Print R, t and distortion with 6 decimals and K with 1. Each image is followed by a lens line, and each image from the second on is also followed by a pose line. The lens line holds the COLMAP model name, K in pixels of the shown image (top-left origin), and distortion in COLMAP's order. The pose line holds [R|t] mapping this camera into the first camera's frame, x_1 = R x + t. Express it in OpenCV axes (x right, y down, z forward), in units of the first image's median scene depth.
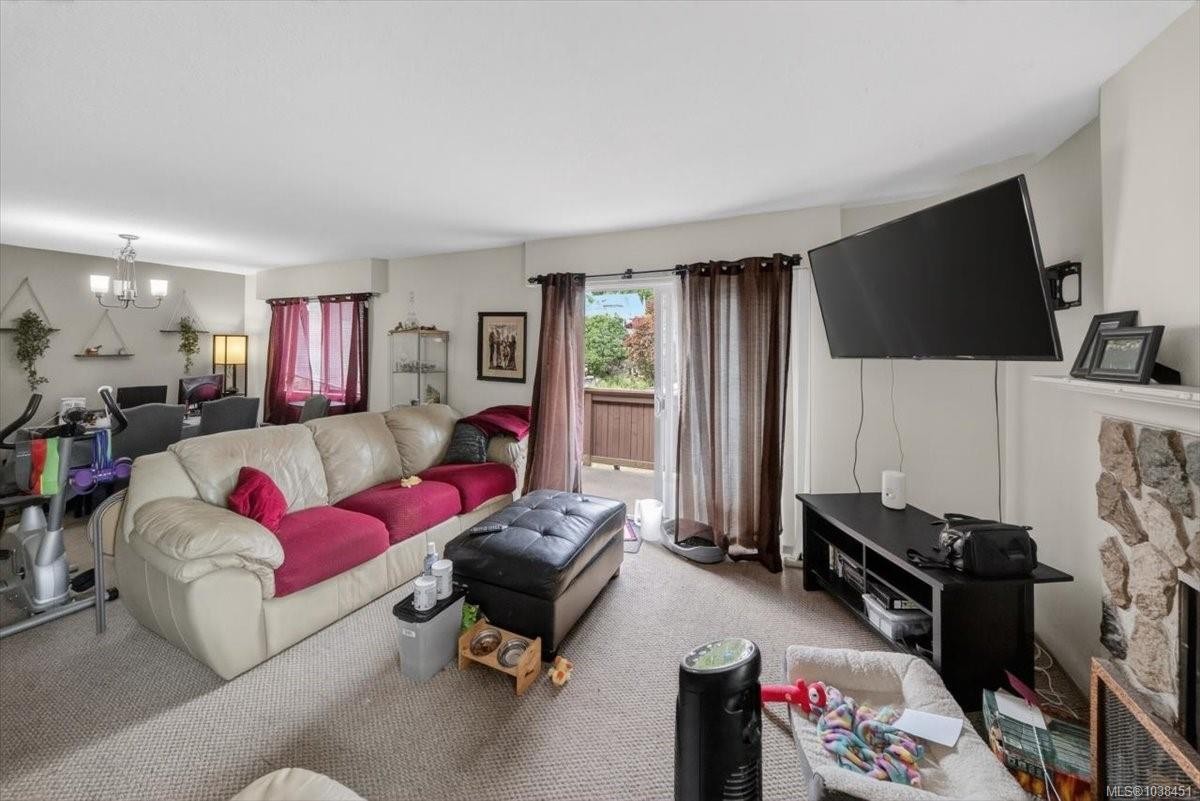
lens RADIAL K [[430.7, 0, 597.4], [0, 430.7, 340.0], [0, 0, 1]] dist [-0.011922, -0.000126]
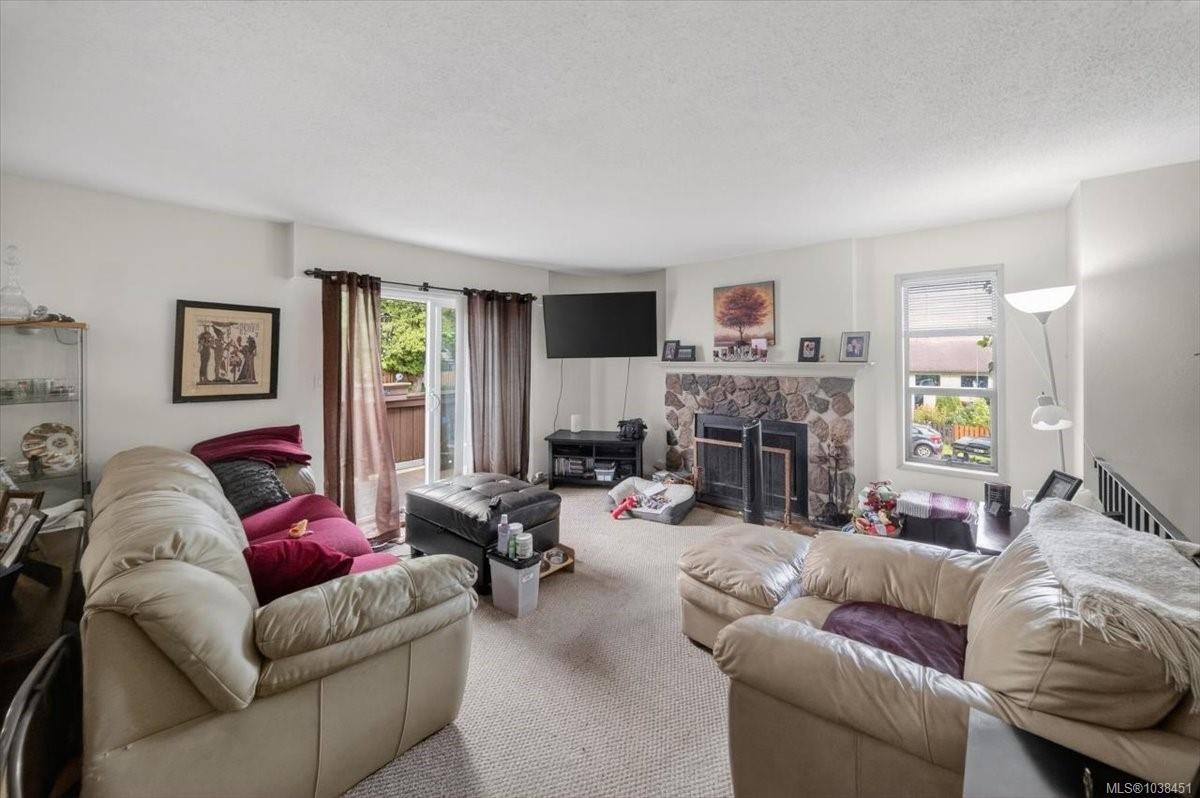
lens RADIAL K [[431.9, 0, 598.5], [0, 431.9, 352.4], [0, 0, 1]] dist [-0.019095, 0.000161]
pose [[0.287863, -0.000243, 0.957672, -0.898534], [-0.011200, 0.999931, 0.003620, 0.007409], [-0.957606, -0.011768, 0.287840, 0.248826]]
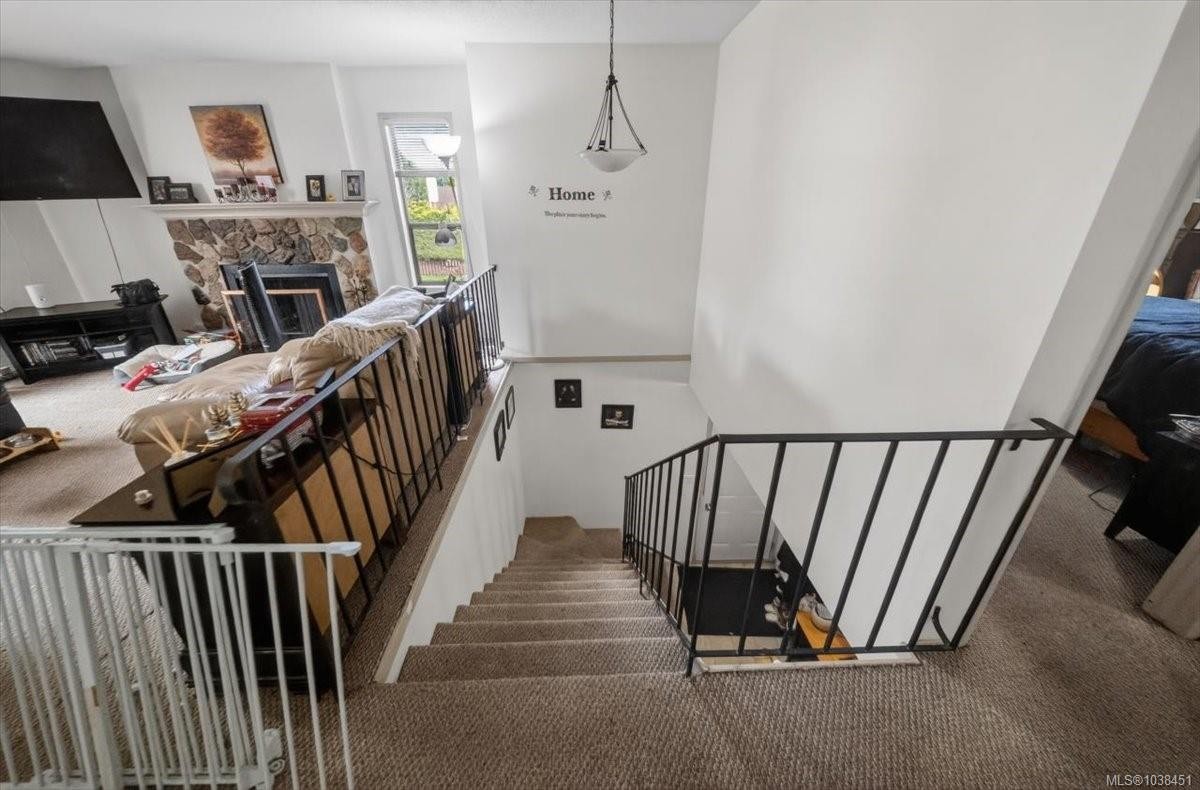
lens RADIAL K [[429.2, 0, 593.8], [0, 429.2, 398.4], [0, 0, 1]] dist [-0.011355, -0.000025]
pose [[-0.454287, -0.378547, 0.806427, -1.137770], [-0.014700, 0.908290, 0.418082, 0.020954], [-0.890734, 0.178075, -0.418190, -0.034288]]
